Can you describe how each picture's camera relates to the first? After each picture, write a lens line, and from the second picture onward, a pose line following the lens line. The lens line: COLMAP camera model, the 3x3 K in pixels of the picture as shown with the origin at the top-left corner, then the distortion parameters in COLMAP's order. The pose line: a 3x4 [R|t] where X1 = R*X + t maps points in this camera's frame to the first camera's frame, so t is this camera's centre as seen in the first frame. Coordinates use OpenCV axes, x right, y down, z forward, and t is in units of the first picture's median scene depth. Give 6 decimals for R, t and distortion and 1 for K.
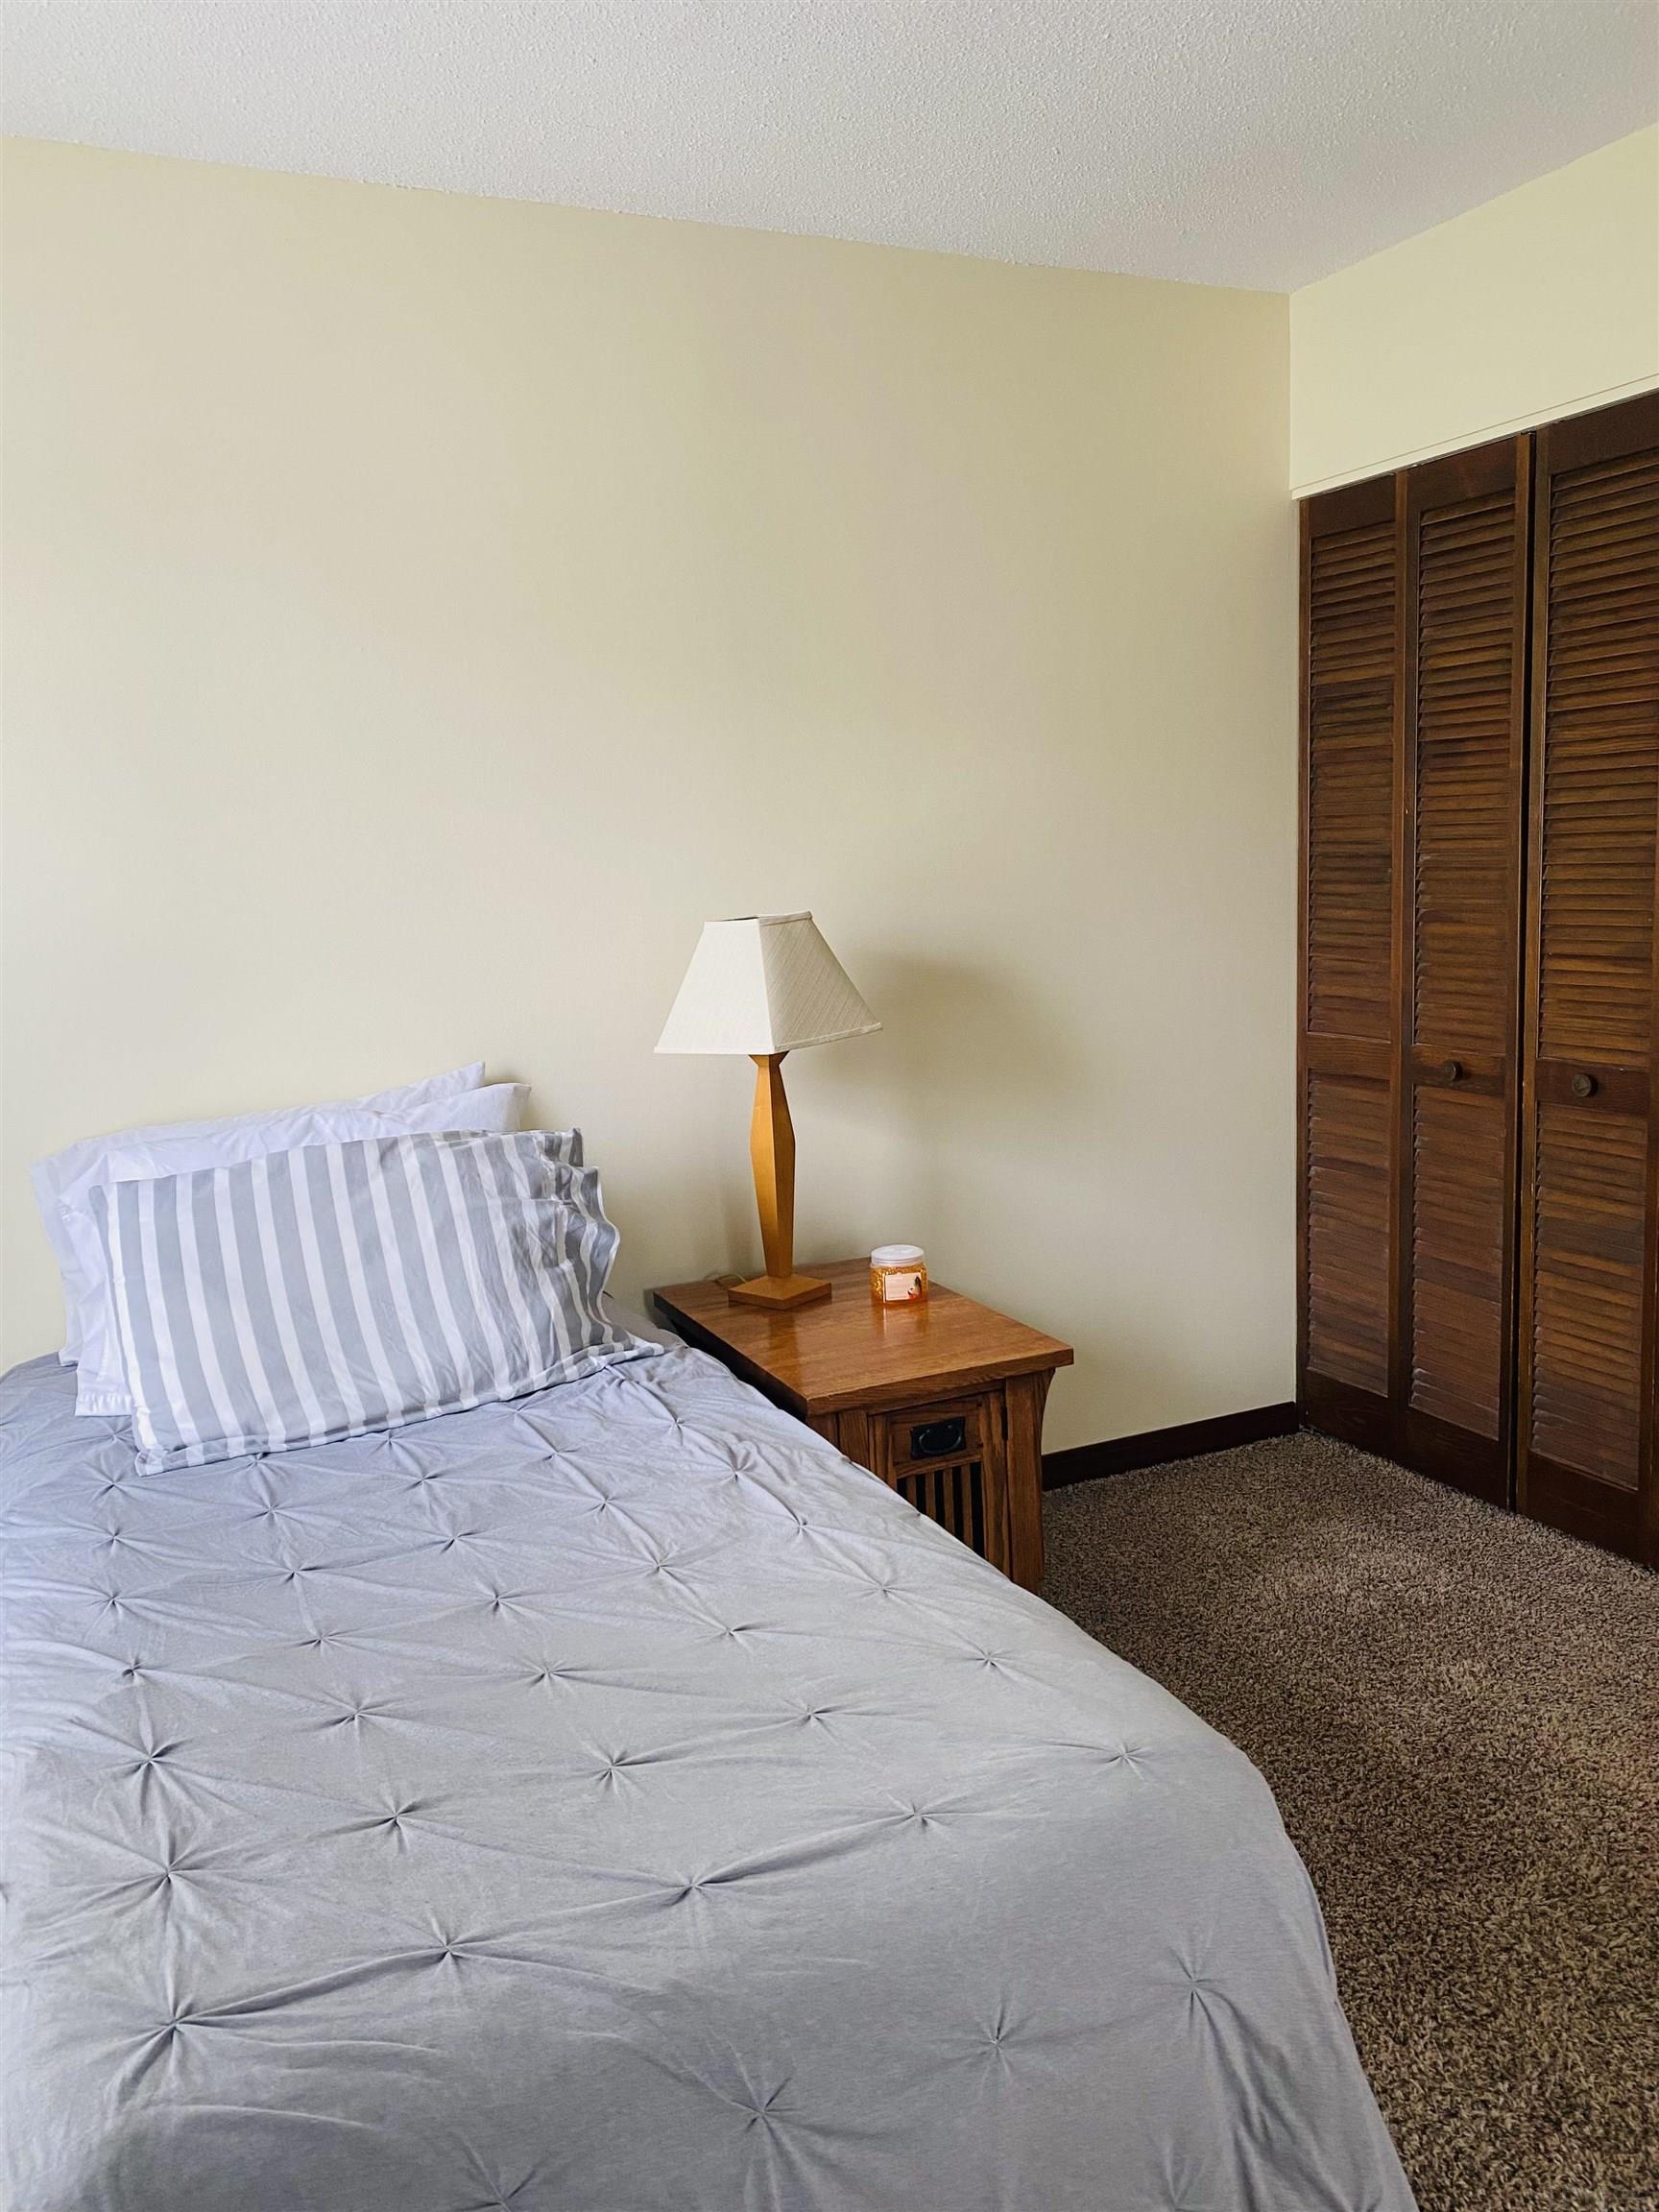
lens RADIAL K [[1685.2, 0, 832.2], [0, 1685.2, 1108.3], [0, 0, 1]] dist [0.048703, -0.051806]
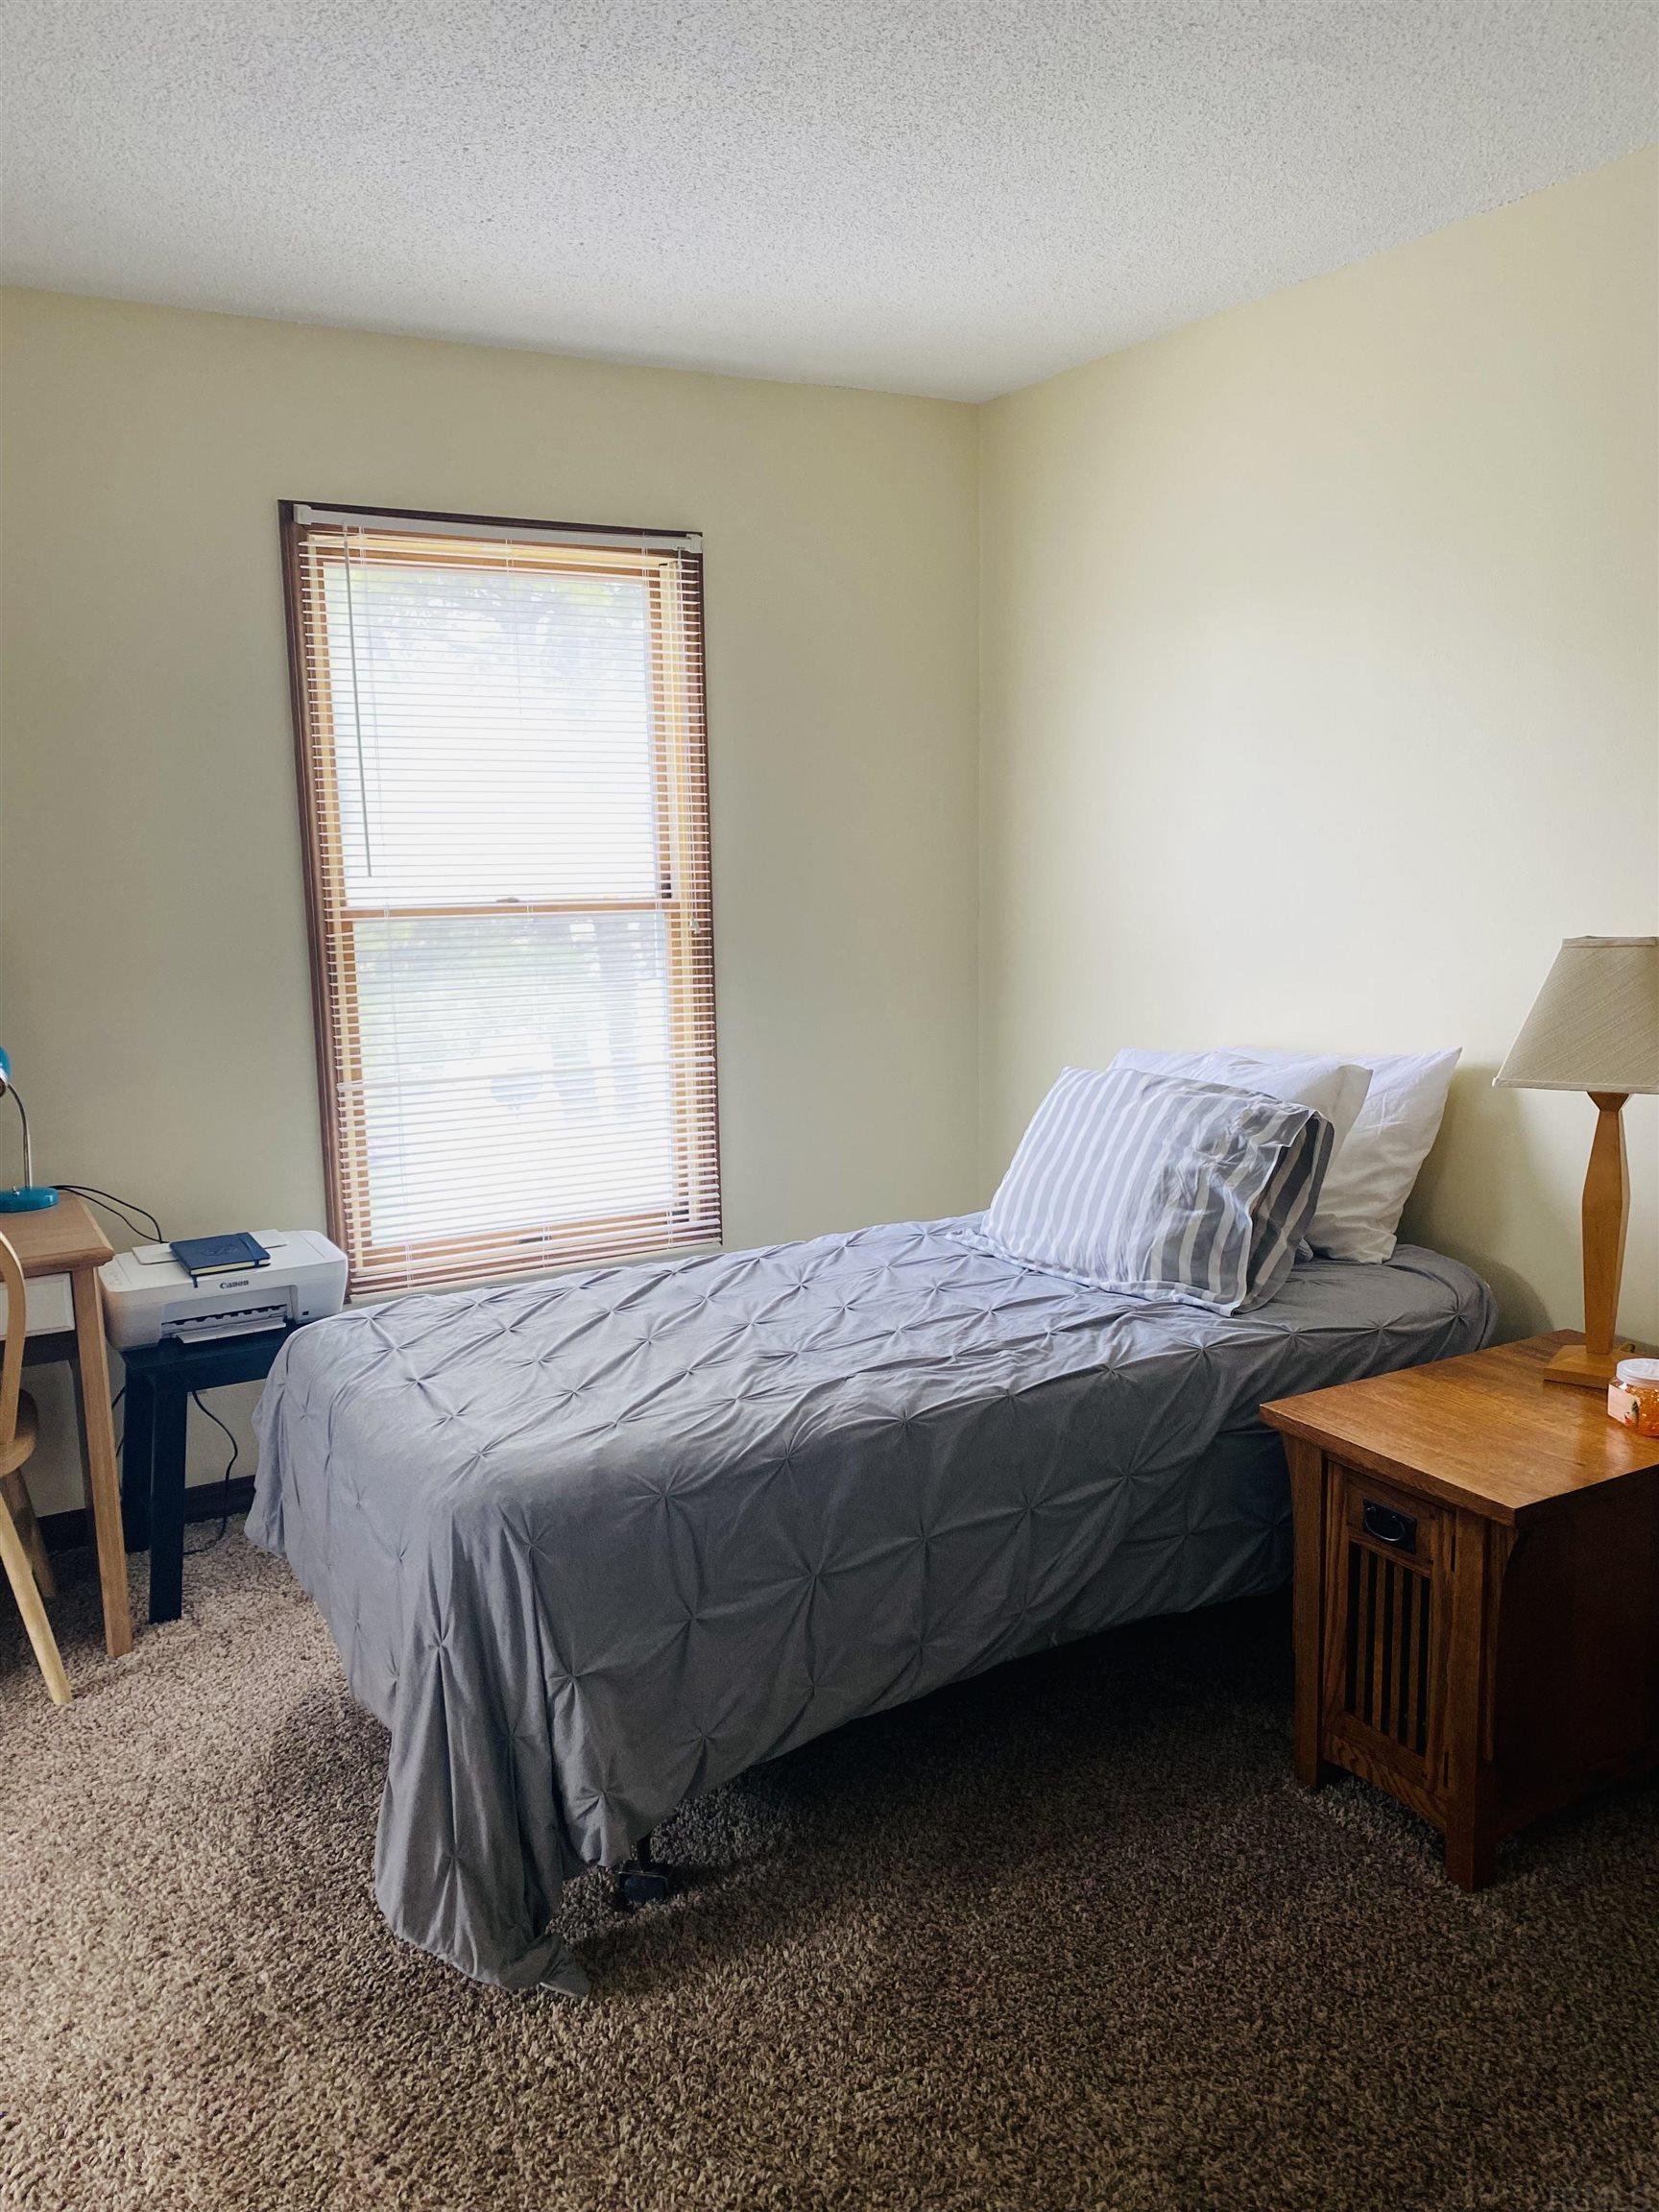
lens RADIAL K [[1685.2, 0, 831.8], [0, 1685.2, 1108.0], [0, 0, 1]] dist [0.048703, -0.051806]
pose [[0.056098, 0.212752, -0.975495, 0.962730], [-0.127732, 0.970534, 0.204325, -0.185531], [0.990221, 0.113139, 0.081620, 0.651221]]
